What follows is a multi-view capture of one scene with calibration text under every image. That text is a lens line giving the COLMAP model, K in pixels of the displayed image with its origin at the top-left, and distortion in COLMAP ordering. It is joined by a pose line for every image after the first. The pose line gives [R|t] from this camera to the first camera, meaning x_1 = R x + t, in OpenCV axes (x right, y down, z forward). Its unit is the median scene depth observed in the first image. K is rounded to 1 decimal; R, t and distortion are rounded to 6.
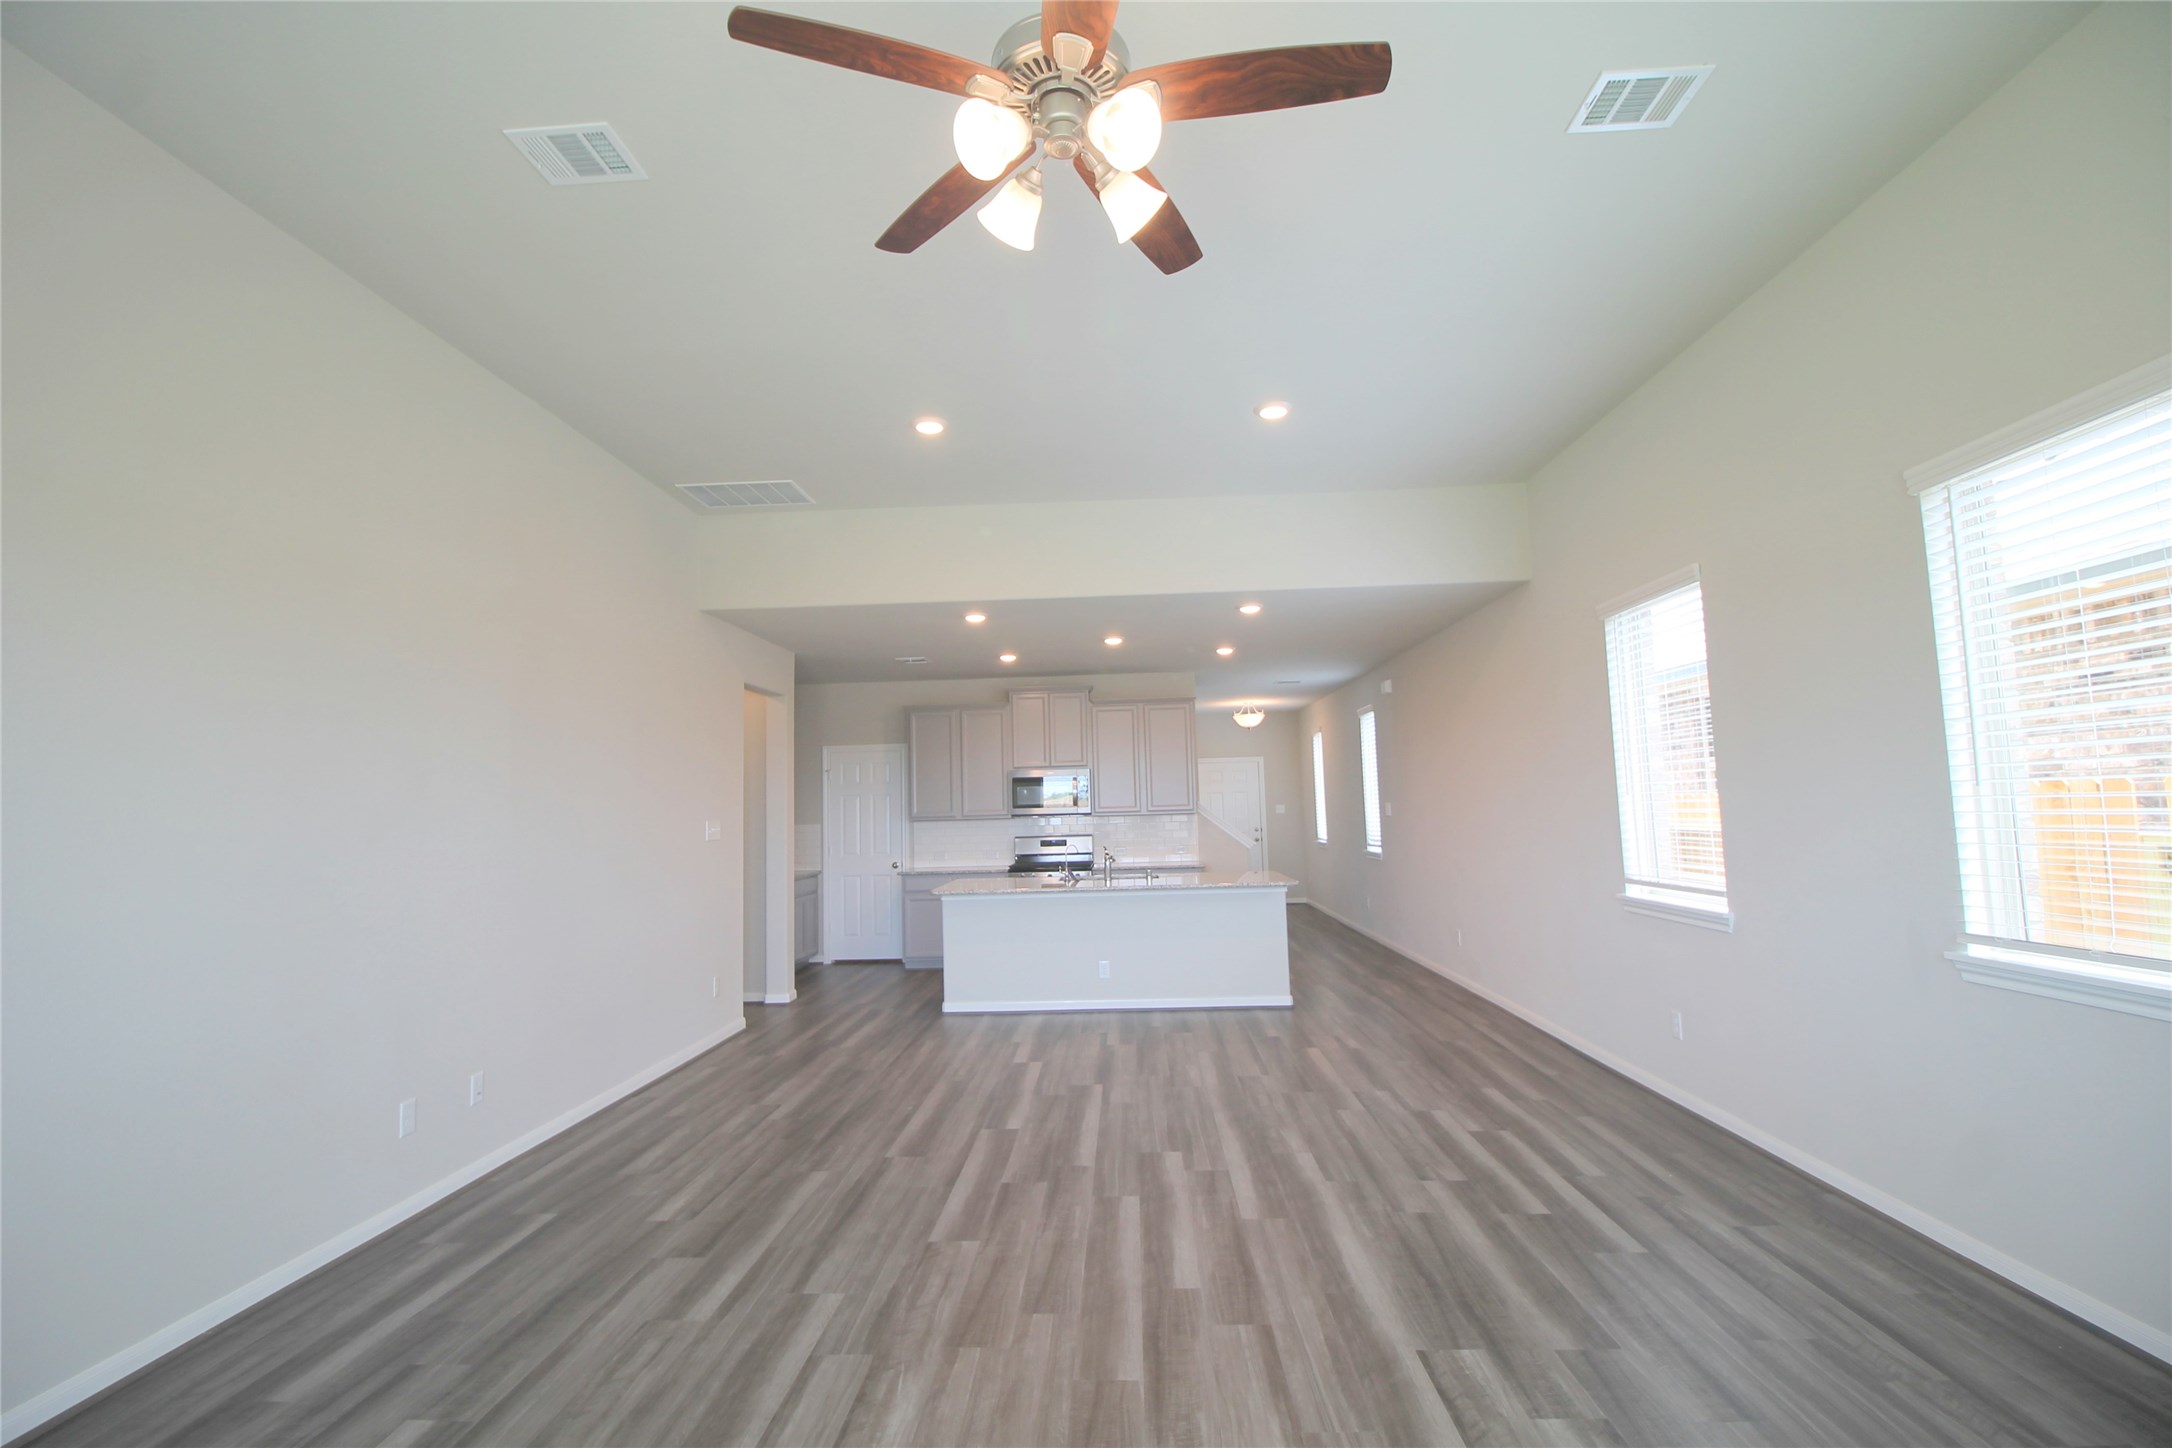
lens RADIAL K [[1015.8, 0, 1081.4], [0, 1015.8, 705.9], [0, 0, 1]] dist [-0.008569, -0.006957]
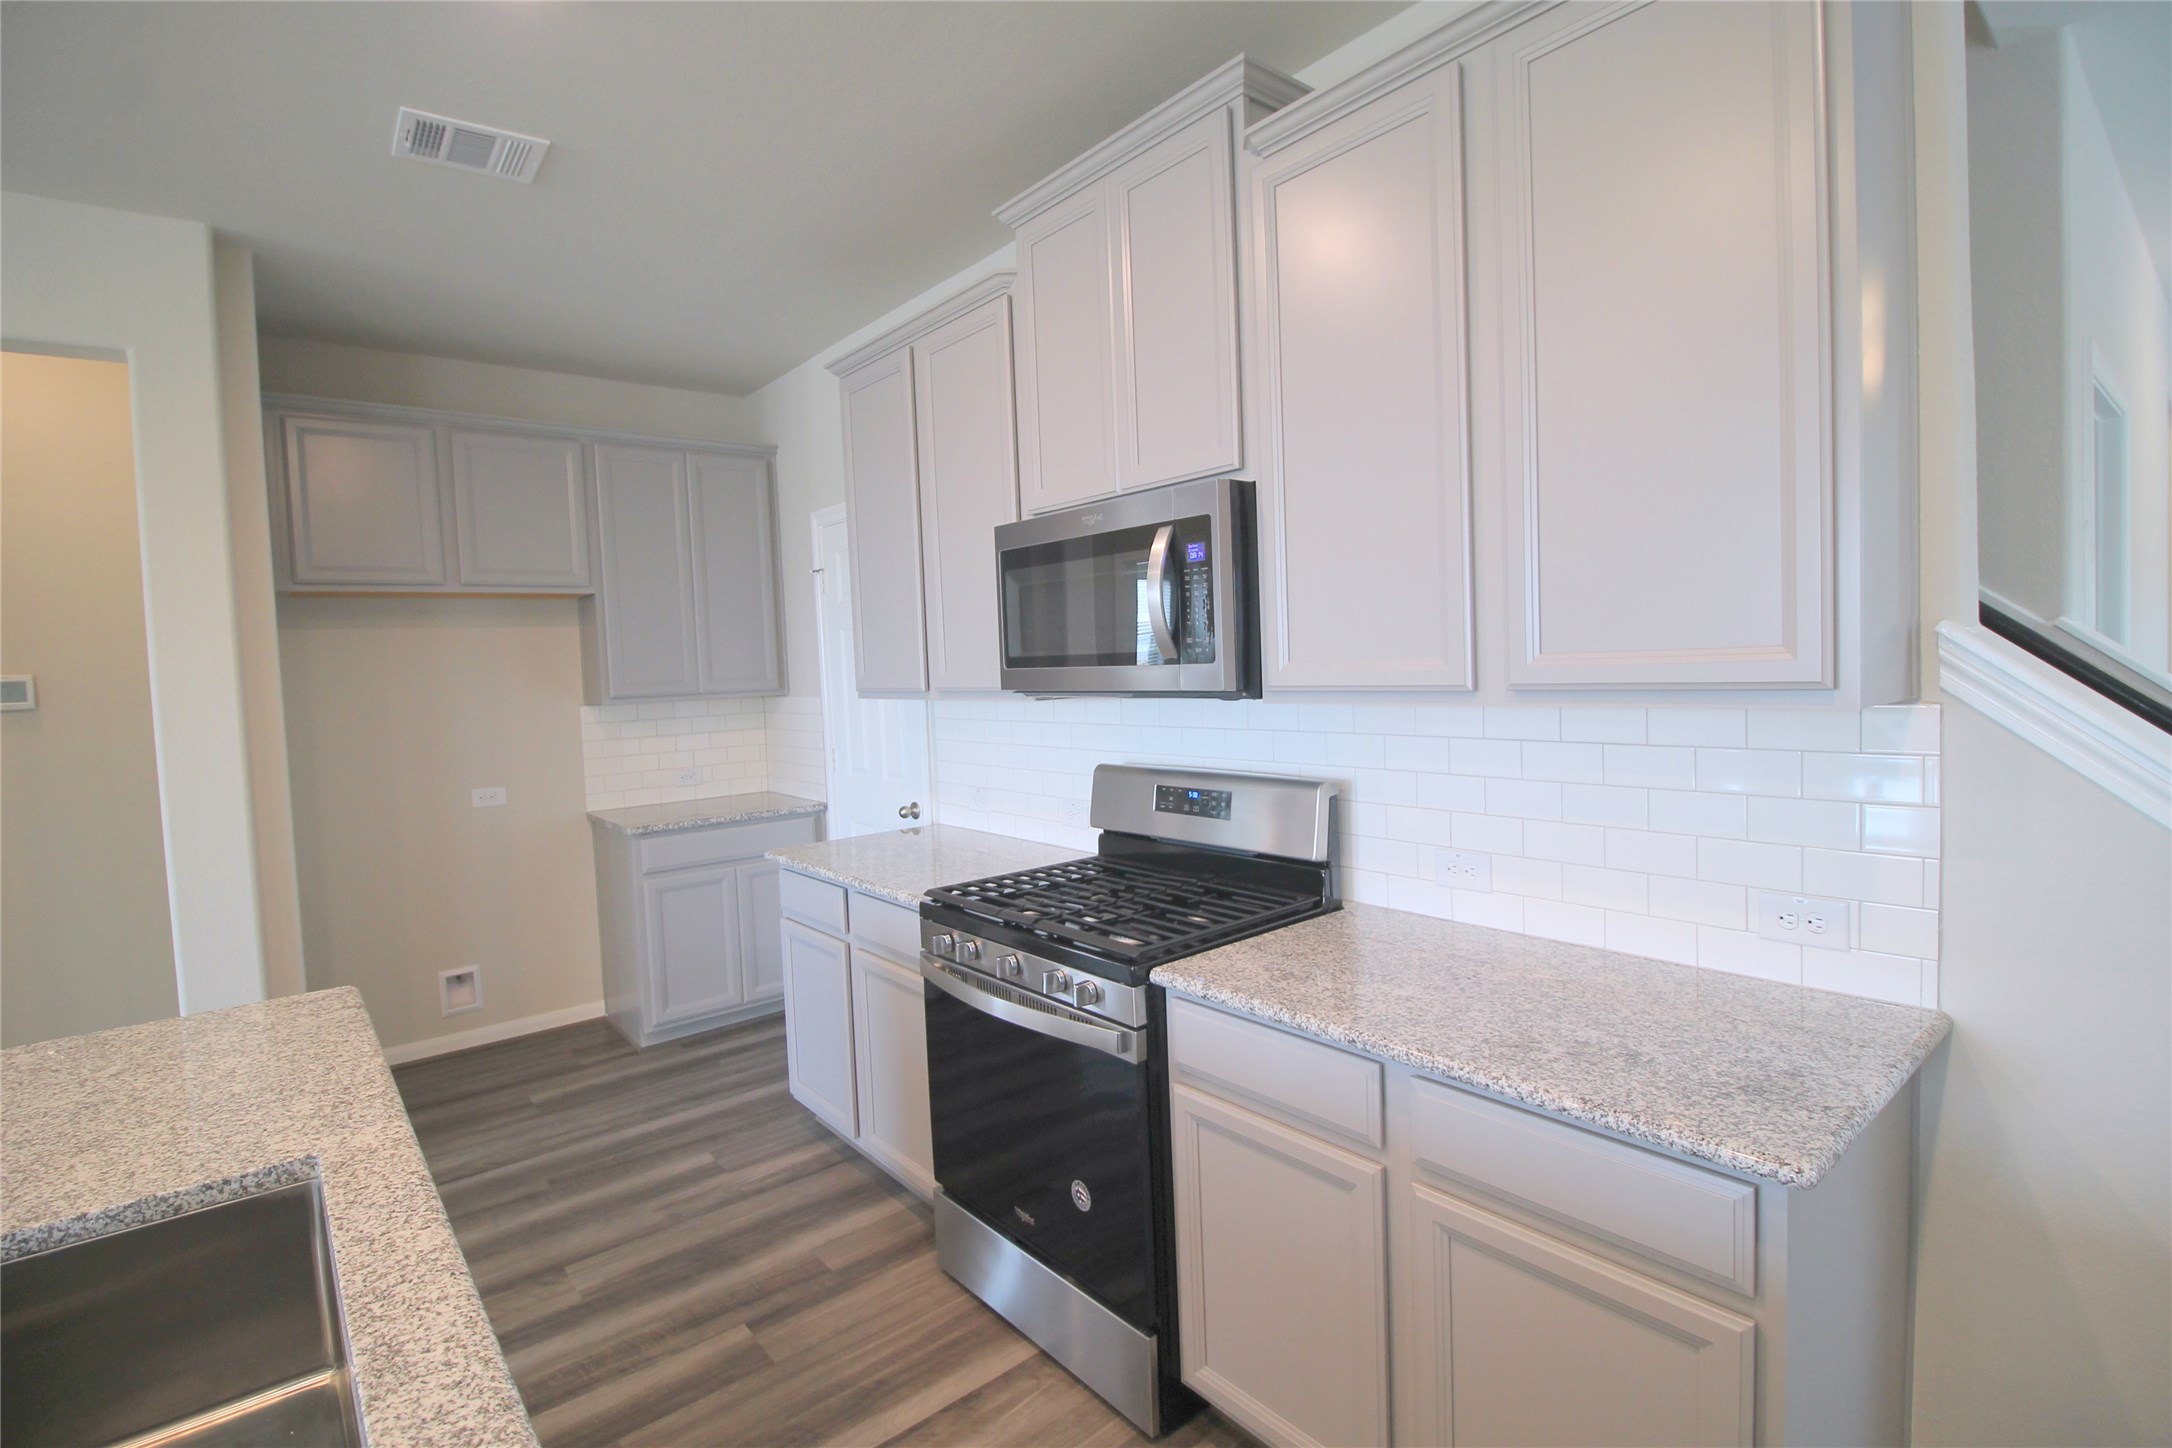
lens RADIAL K [[1015.8, 0, 1069.1], [0, 1015.8, 715.9], [0, 0, 1]] dist [-0.008569, -0.006957]
pose [[0.675471, 0.042411, -0.736165, 0.338211], [0.093517, 0.985356, 0.142574, 0.187345], [0.731432, -0.165149, 0.661614, 2.023153]]
